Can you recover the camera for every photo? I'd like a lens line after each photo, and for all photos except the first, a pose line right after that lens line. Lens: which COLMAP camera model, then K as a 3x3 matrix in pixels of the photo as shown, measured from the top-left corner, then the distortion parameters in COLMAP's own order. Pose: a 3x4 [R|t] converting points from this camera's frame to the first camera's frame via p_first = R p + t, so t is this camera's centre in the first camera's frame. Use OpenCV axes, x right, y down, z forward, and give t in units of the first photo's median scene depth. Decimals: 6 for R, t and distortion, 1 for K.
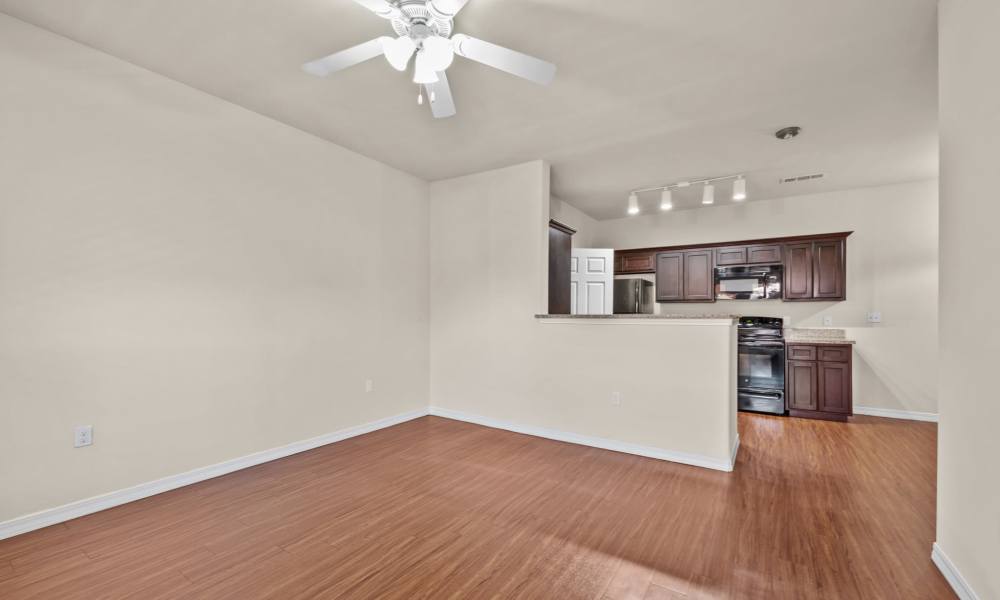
lens RADIAL K [[398.0, 0, 500.1], [0, 398.0, 304.1], [0, 0, 1]] dist [-0.001739, -0.000178]
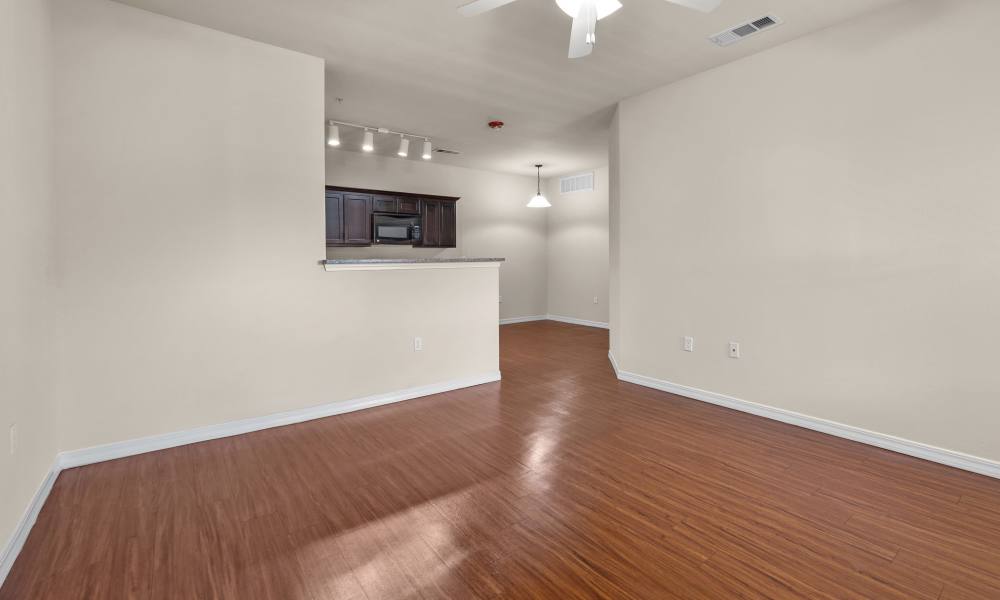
lens RADIAL K [[441.7, 0, 500.4], [0, 441.7, 258.8], [0, 0, 1]] dist [-0.001346, -0.000006]
pose [[0.350130, -0.009466, 0.936653, -0.499839], [-0.017274, 0.999714, 0.016561, 0.002328], [-0.936542, -0.021978, 0.349867, 0.323169]]
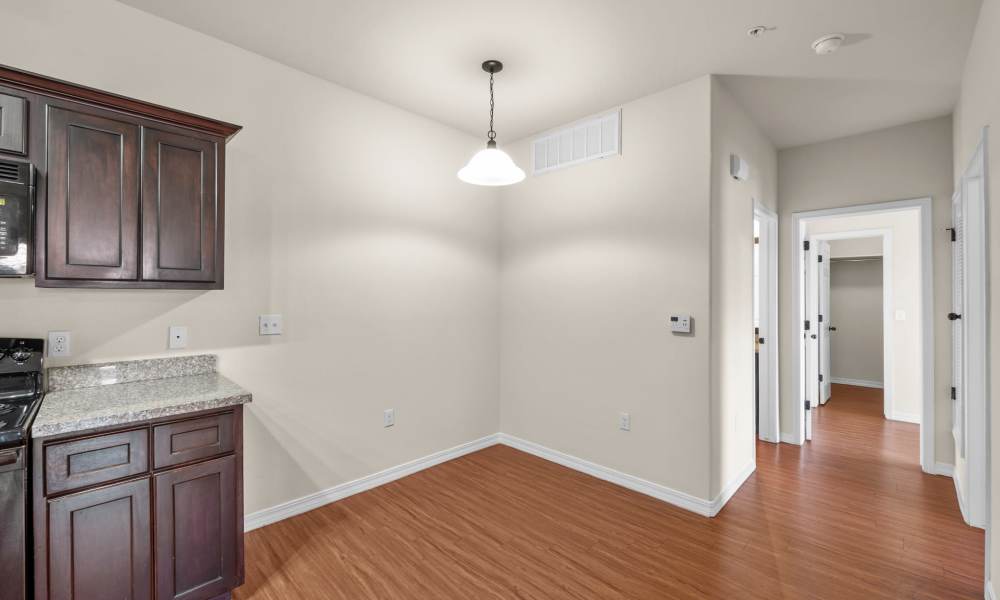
lens RADIAL K [[398.0, 0, 500.1], [0, 398.0, 304.1], [0, 0, 1]] dist [-0.001739, -0.000178]
pose [[0.181428, -0.019922, 0.983202, 0.512887], [-0.027134, 0.999313, 0.025255, -0.012269], [-0.983030, -0.031260, 0.180763, 0.640113]]
